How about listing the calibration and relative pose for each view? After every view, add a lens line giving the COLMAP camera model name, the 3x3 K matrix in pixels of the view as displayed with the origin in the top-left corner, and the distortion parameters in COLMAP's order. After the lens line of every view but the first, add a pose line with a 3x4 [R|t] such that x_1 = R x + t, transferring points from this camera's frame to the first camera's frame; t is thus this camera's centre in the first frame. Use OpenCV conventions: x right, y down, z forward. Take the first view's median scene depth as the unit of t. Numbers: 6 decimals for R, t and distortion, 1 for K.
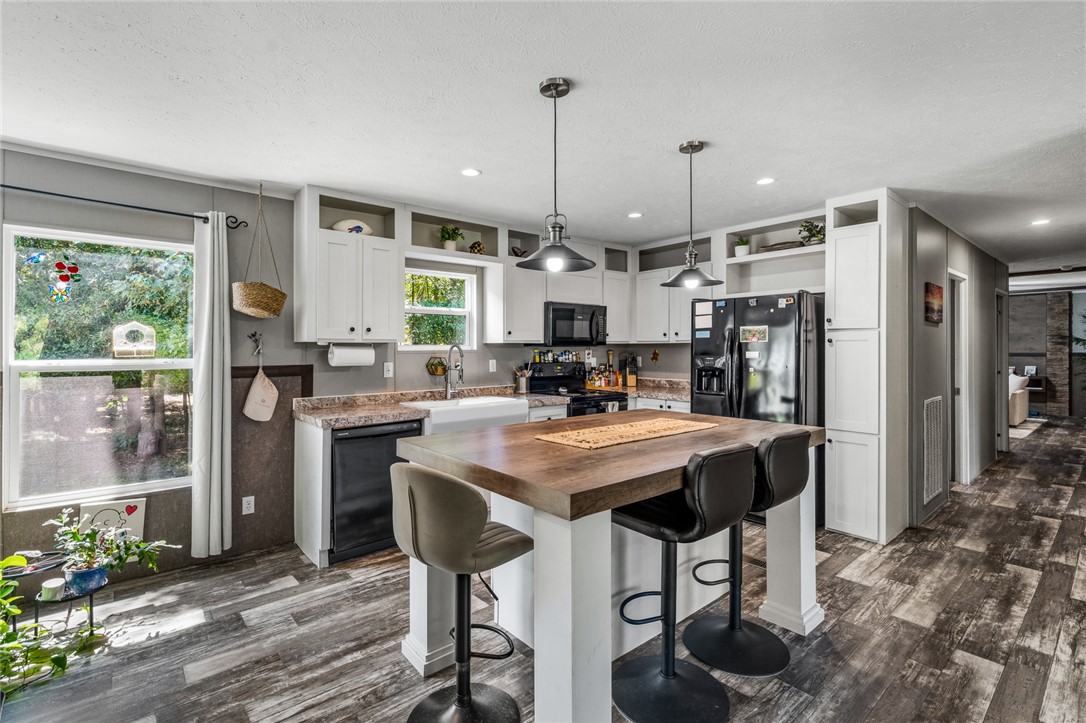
lens RADIAL K [[489.4, 0, 542.7], [0, 489.4, 354.2], [0, 0, 1]] dist [-0.001407, -0.000034]
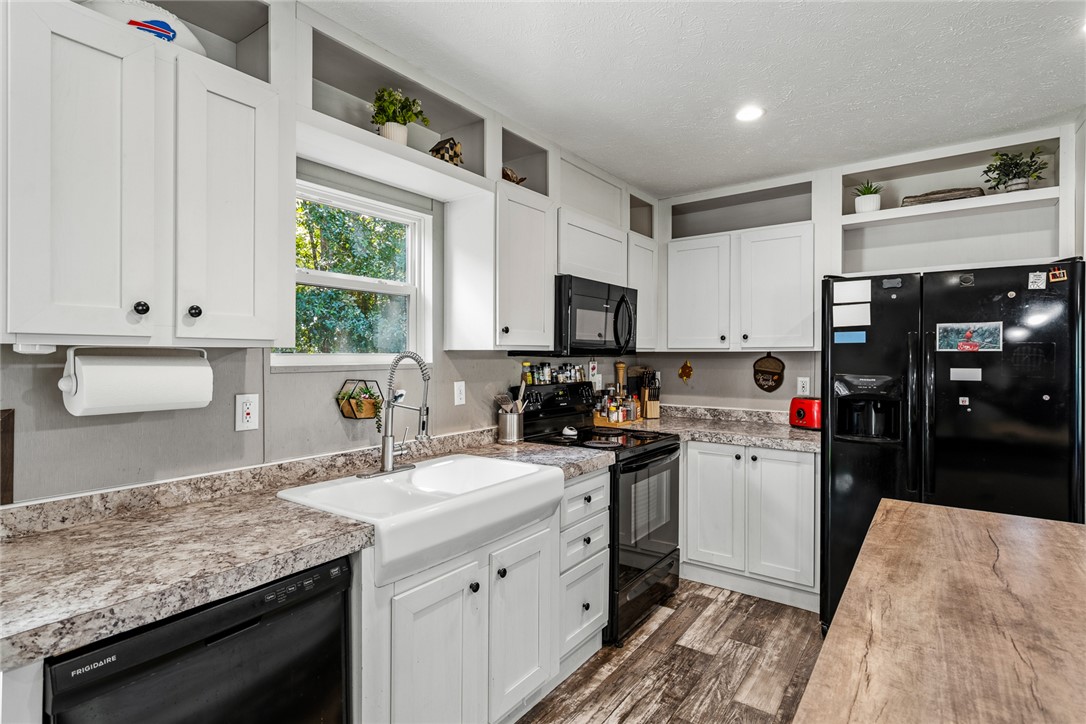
lens RADIAL K [[540.7, 0, 538.5], [0, 540.7, 362.4], [0, 0, 1]] dist [0.001444, 0.000709]
pose [[0.974716, 0.001481, 0.223441, -0.152932], [-0.001687, 0.999998, 0.000731, -0.010178], [-0.223439, -0.001090, 0.974717, 0.428788]]
